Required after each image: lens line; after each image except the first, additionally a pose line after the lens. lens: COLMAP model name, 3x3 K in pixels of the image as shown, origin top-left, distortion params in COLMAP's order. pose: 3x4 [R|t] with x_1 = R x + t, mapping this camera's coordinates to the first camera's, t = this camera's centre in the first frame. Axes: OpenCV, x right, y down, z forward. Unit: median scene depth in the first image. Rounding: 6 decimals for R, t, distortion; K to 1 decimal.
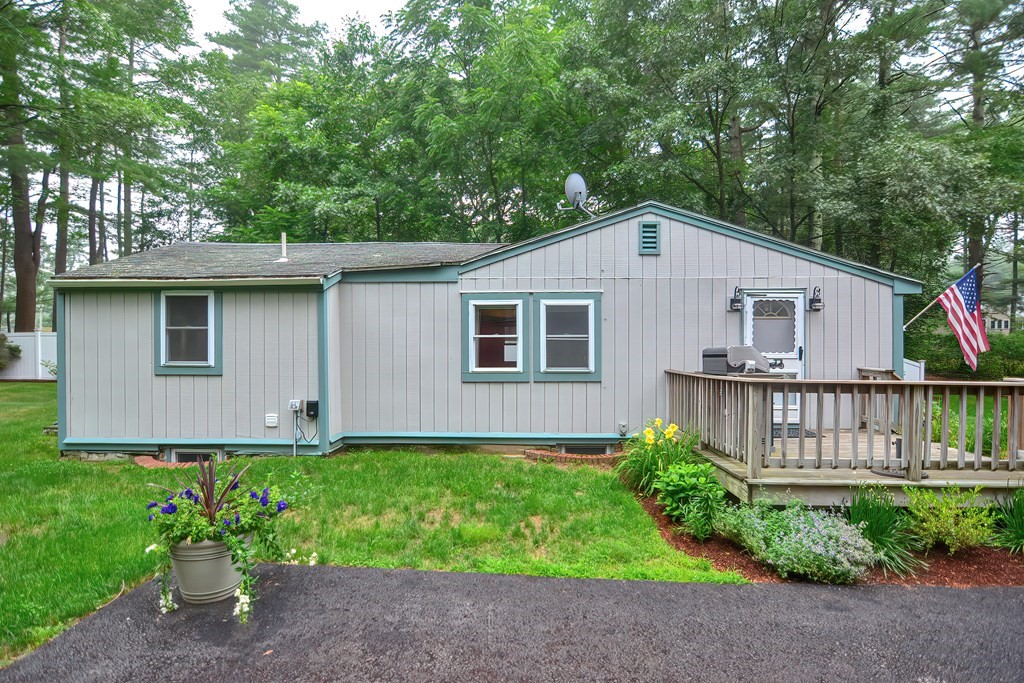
lens RADIAL K [[496.7, 0, 512.0], [0, 496.7, 341.5], [0, 0, 1]] dist [-0.000517, 0.000455]
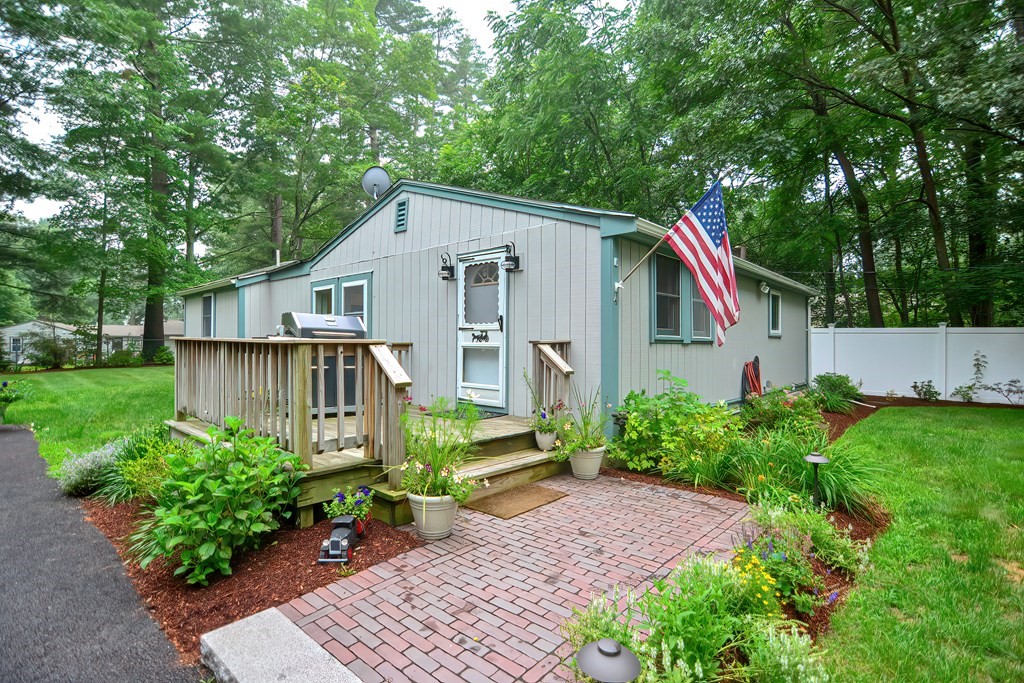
lens RADIAL K [[496.7, 0, 512.0], [0, 496.7, 341.5], [0, 0, 1]] dist [-0.000517, 0.000455]
pose [[0.751198, 0.002767, -0.660071, 1.144760], [-0.007037, 0.999968, -0.003817, 0.057186], [0.660039, 0.007512, 0.751194, 0.378471]]
